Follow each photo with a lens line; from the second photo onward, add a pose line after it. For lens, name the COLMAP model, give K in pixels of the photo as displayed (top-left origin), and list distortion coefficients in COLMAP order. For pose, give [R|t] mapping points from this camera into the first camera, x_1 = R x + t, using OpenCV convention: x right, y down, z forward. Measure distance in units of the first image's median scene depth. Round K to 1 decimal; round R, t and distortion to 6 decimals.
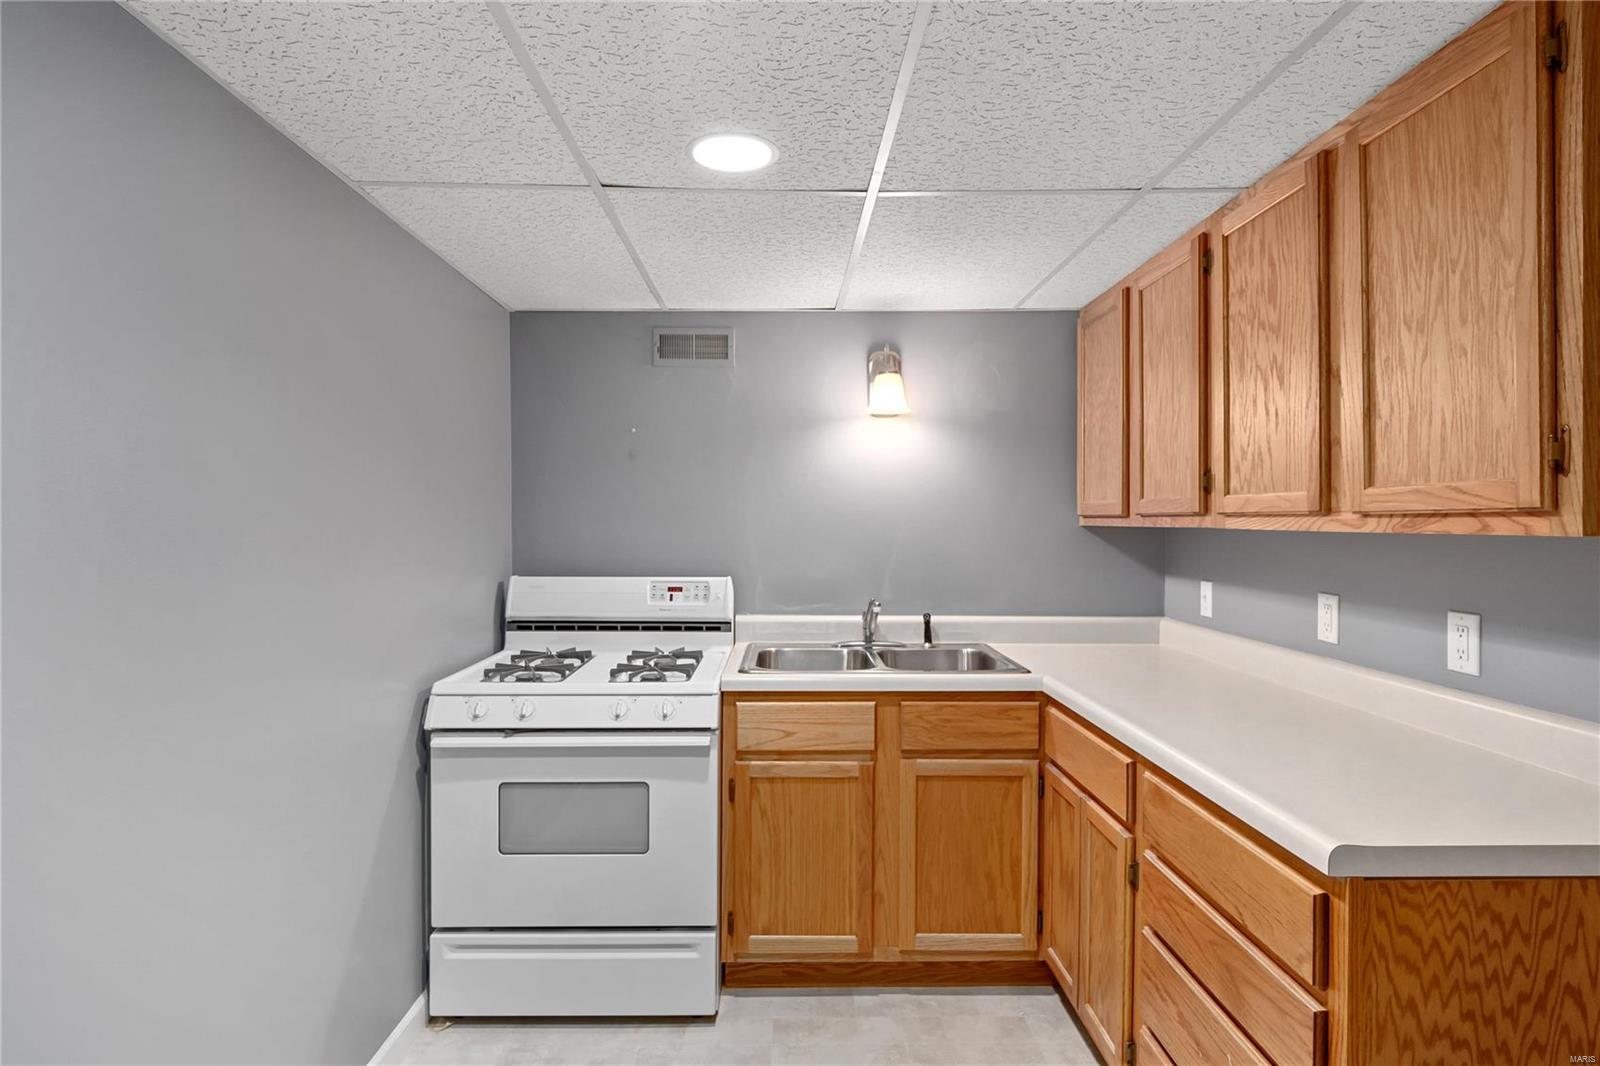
lens RADIAL K [[827.2, 0, 802.0], [0, 827.2, 526.2], [0, 0, 1]] dist [-0.001615, -0.002002]
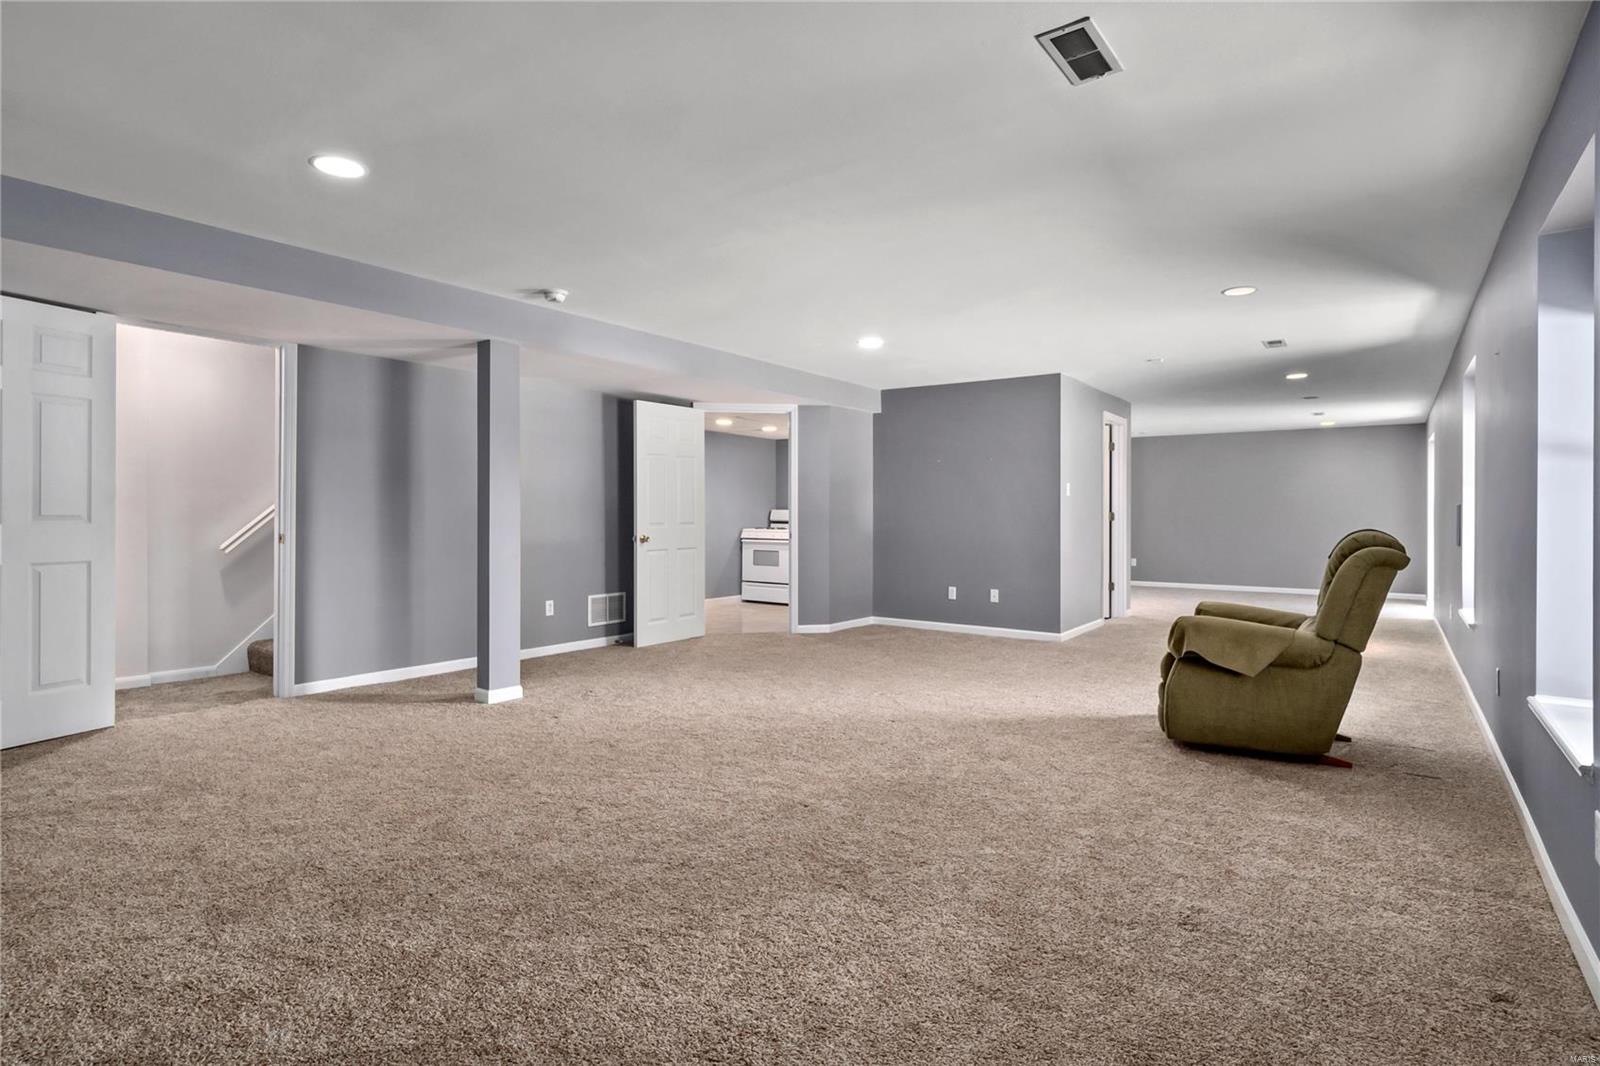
lens RADIAL K [[827.2, 0, 802.0], [0, 827.2, 526.2], [0, 0, 1]] dist [-0.001615, -0.002002]
pose [[0.802749, 0.004074, -0.596303, 2.679813], [-0.000195, 0.999978, 0.006569, 0.141080], [0.596317, -0.005157, 0.802733, -2.637156]]
